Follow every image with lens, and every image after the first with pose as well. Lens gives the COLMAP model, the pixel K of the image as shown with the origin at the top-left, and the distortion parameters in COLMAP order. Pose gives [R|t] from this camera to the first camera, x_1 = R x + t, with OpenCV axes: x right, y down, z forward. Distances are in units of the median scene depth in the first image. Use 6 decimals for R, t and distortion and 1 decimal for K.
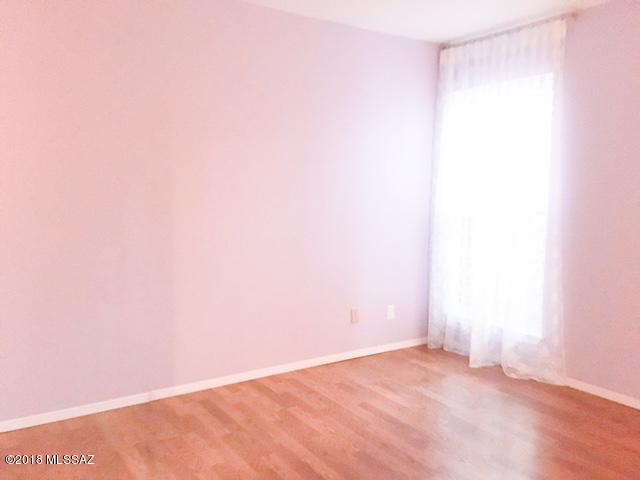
lens RADIAL K [[546.9, 0, 320.0], [0, 546.9, 239.7], [0, 0, 1]] dist [0.064350, -0.082182]
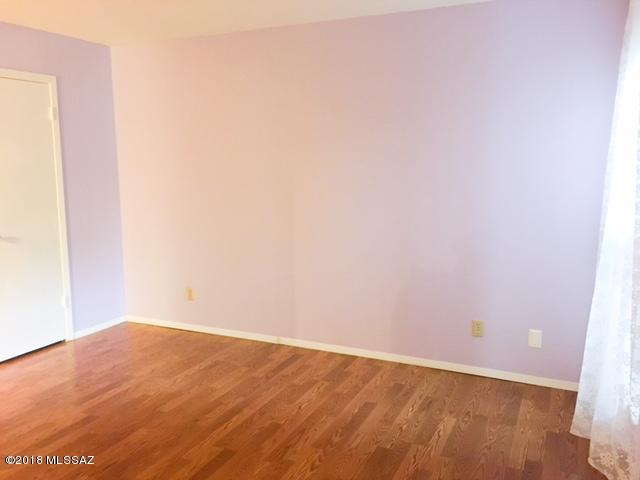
lens RADIAL K [[546.9, 0, 321.0], [0, 546.9, 239.5], [0, 0, 1]] dist [0.064350, -0.082182]
pose [[0.501821, 0.106545, -0.858384, 0.906143], [-0.064588, 0.994230, 0.085647, -0.088643], [0.862557, 0.012462, 0.505807, 0.414010]]
